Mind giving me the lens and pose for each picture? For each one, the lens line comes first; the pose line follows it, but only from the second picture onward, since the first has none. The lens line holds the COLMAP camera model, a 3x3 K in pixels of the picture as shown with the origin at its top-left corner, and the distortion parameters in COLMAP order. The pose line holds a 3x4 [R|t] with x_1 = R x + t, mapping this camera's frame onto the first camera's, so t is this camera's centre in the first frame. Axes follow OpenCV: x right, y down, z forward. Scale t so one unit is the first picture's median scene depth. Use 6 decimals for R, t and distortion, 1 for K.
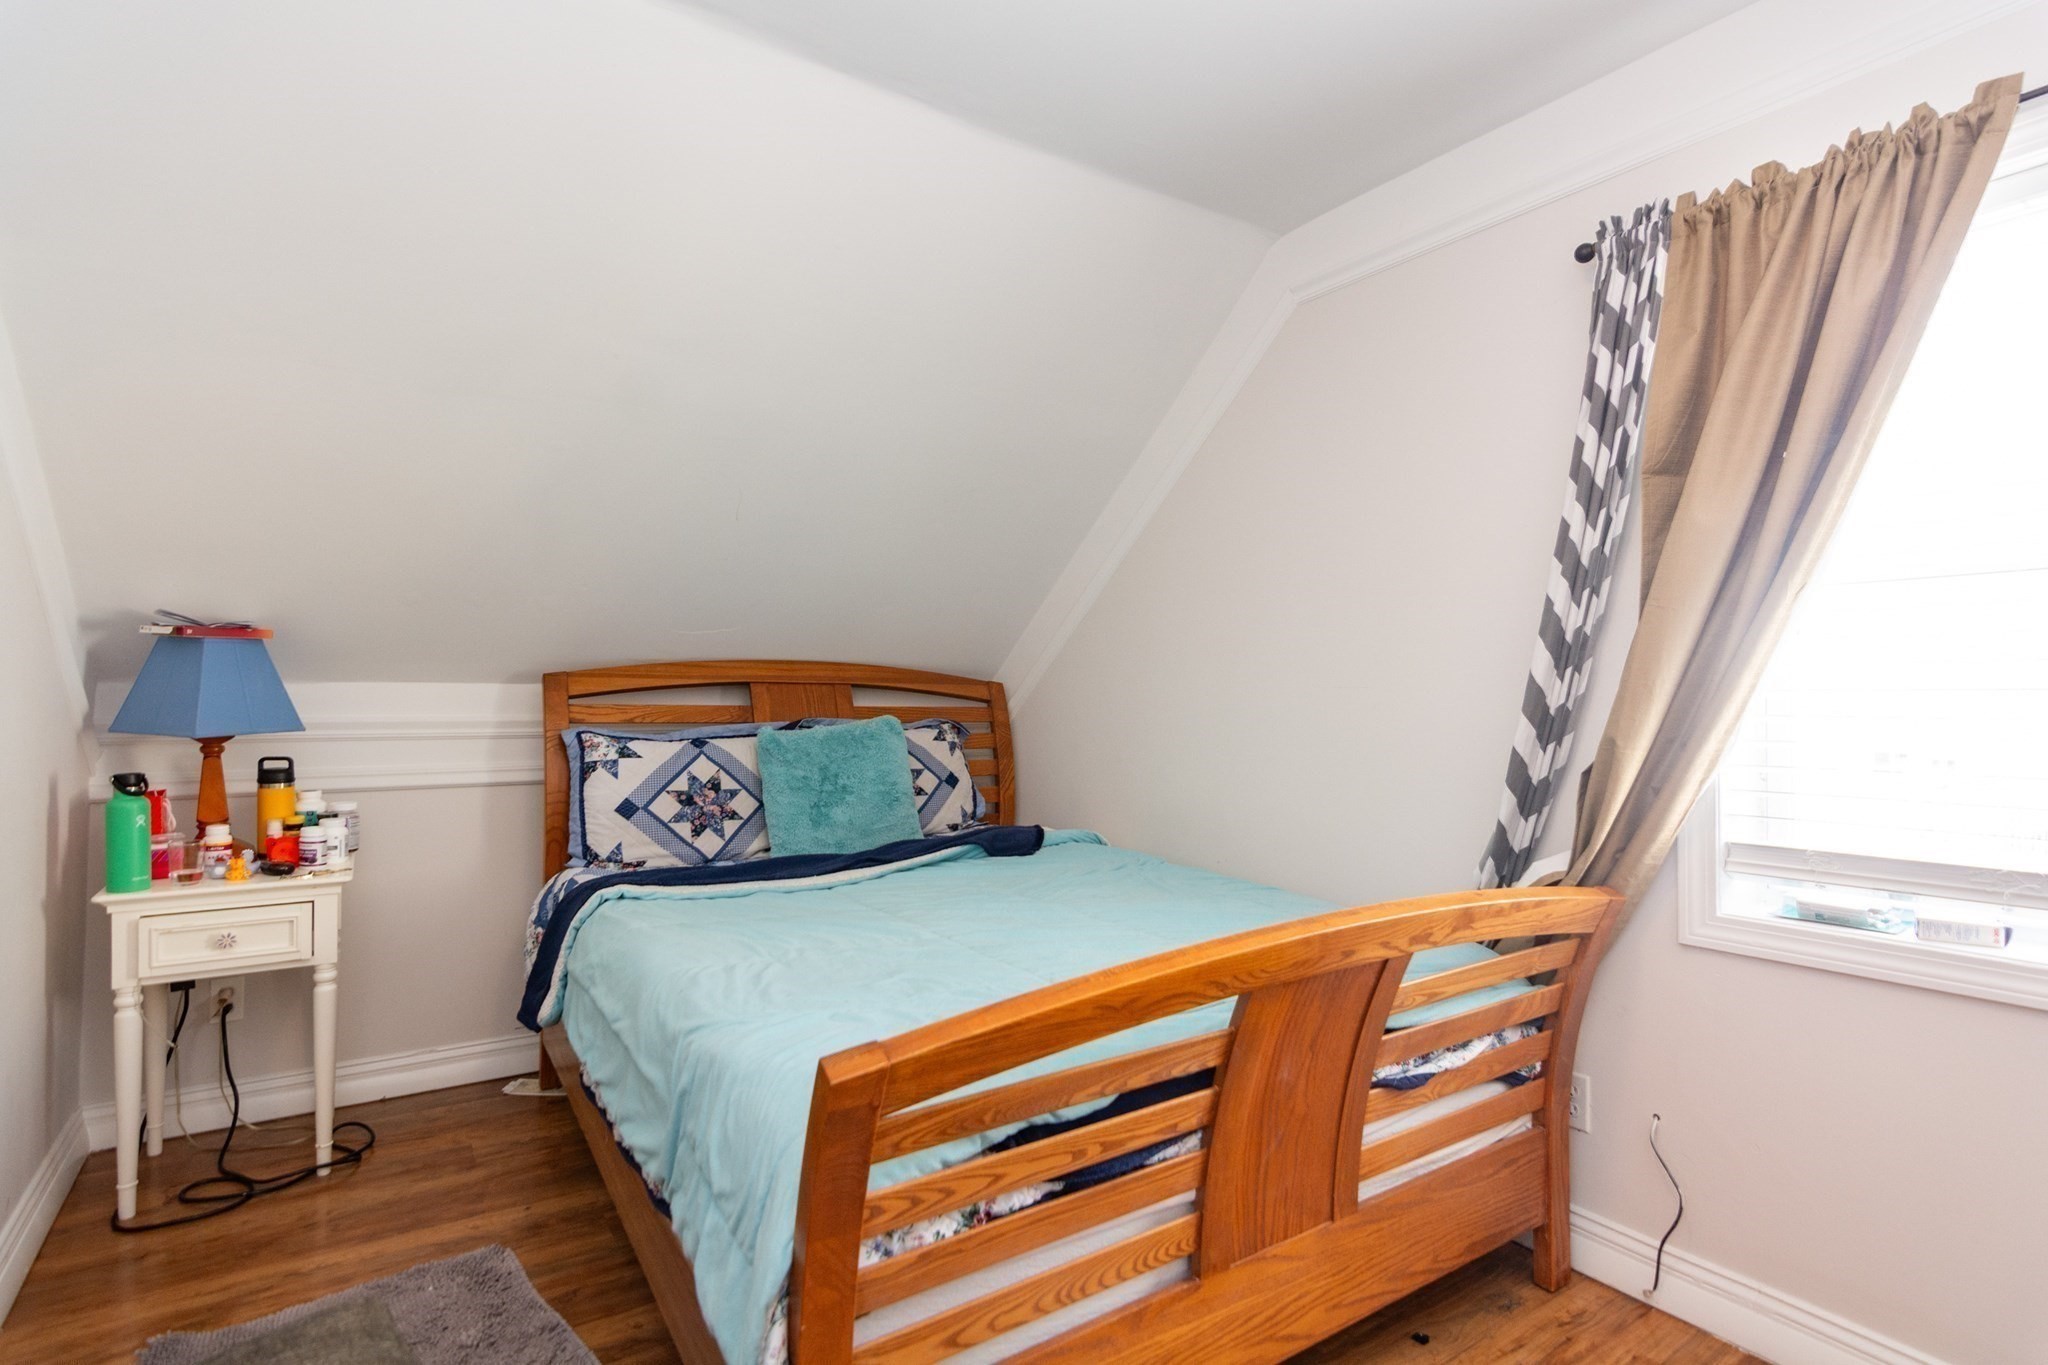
lens RADIAL K [[1032.2, 0, 1010.6], [0, 1032.2, 698.1], [0, 0, 1]] dist [-0.004638, 0.004830]
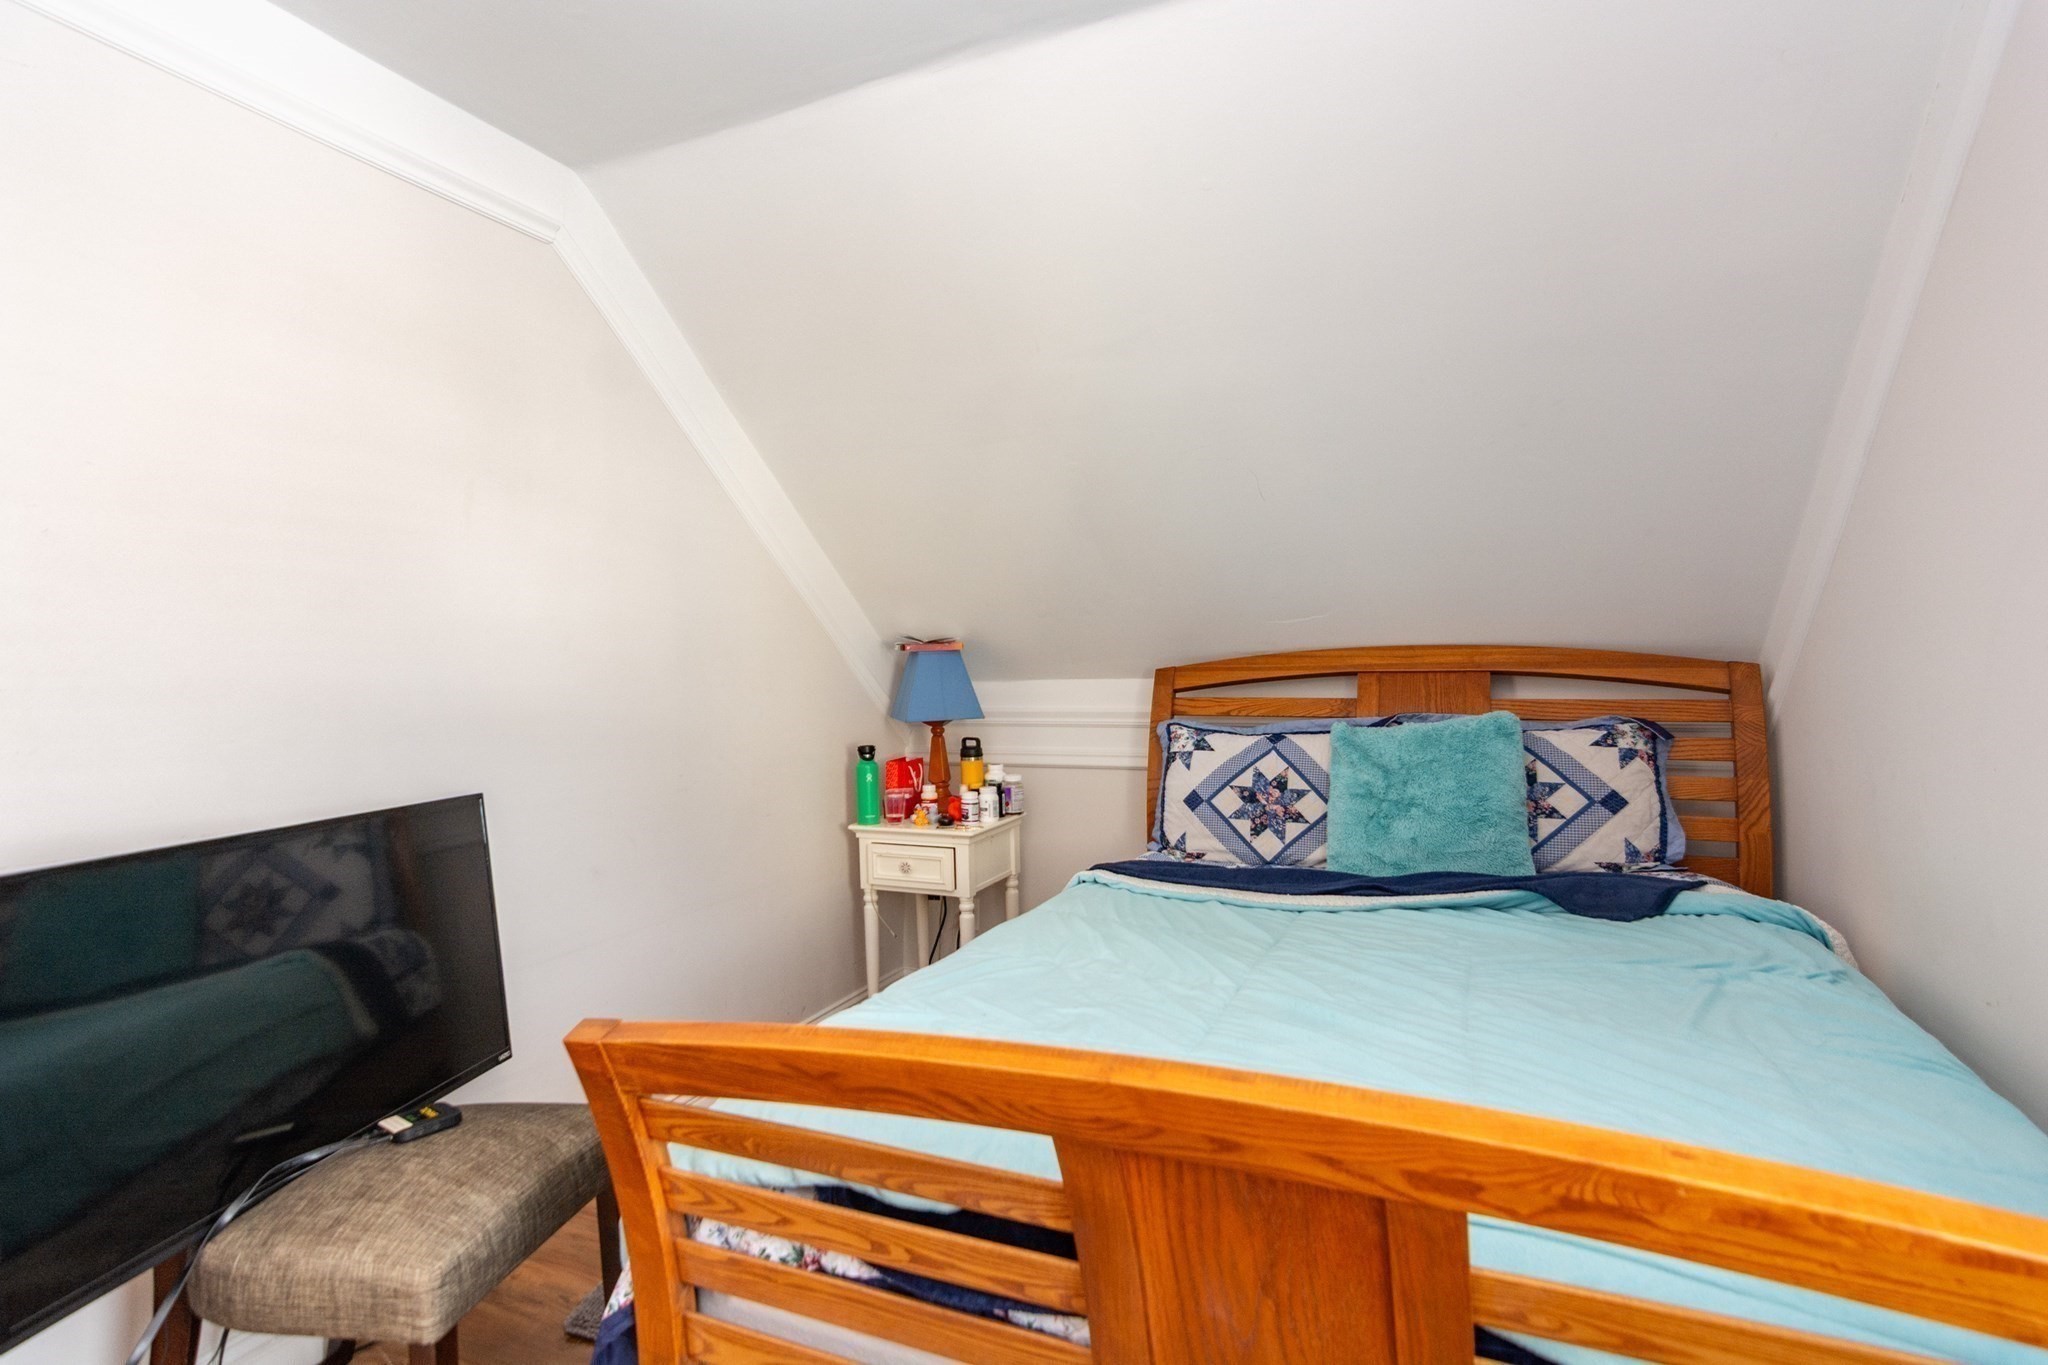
lens RADIAL K [[1032.2, 0, 1015.3], [0, 1032.2, 675.5], [0, 0, 1]] dist [-0.004638, 0.004830]
pose [[0.514141, -0.016324, -0.857551, 0.410348], [0.010688, 0.999863, -0.012625, -0.004831], [0.857639, -0.002674, 0.514245, 0.321848]]
